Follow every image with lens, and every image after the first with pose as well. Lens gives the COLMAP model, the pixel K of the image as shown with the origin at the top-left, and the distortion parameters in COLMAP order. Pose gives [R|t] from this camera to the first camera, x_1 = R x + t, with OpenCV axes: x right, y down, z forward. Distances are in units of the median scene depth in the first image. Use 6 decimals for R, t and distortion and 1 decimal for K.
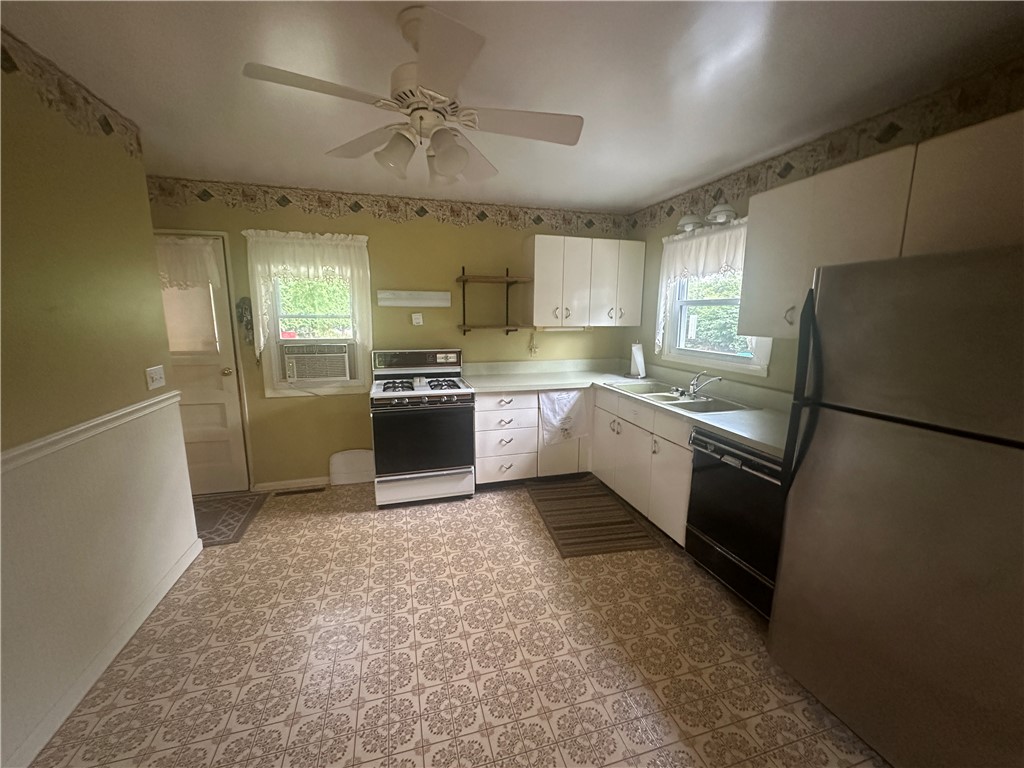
lens RADIAL K [[410.7, 0, 512.9], [0, 410.7, 385.9], [0, 0, 1]] dist [-0.000182, -0.000822]
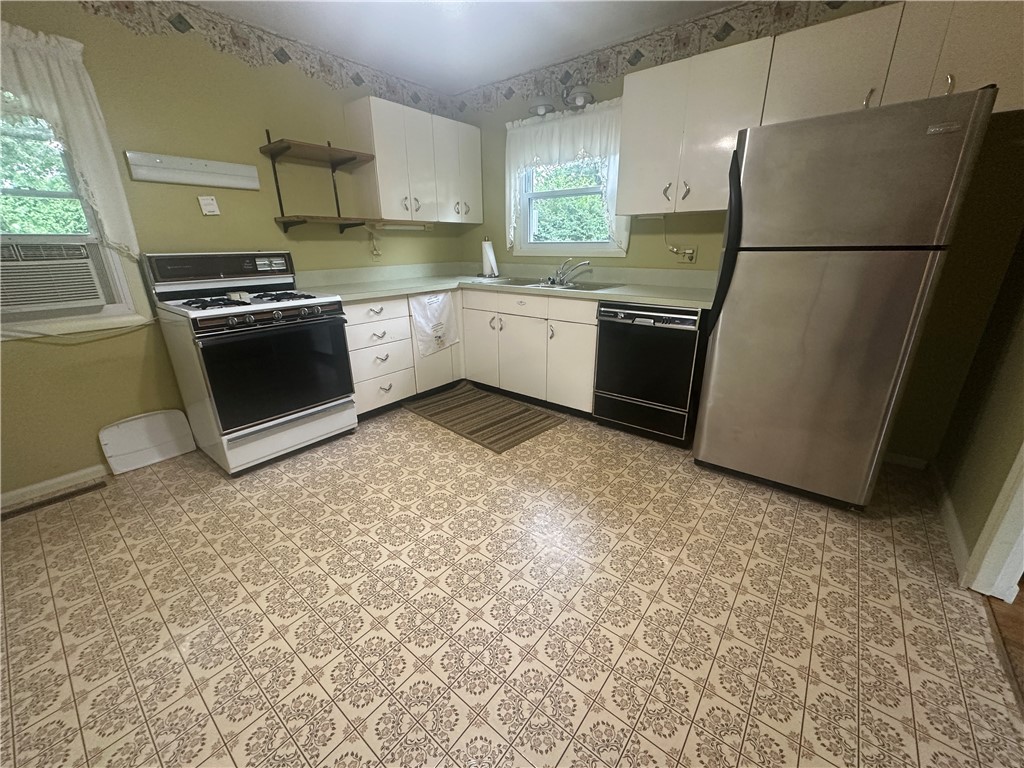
lens RADIAL K [[410.7, 0, 512.7], [0, 410.7, 385.5], [0, 0, 1]] dist [-0.000182, -0.000822]
pose [[0.819334, -0.201851, 0.536608, -0.268981], [0.114122, 0.974662, 0.192380, 0.057382], [-0.561844, -0.096385, 0.821609, 0.147371]]
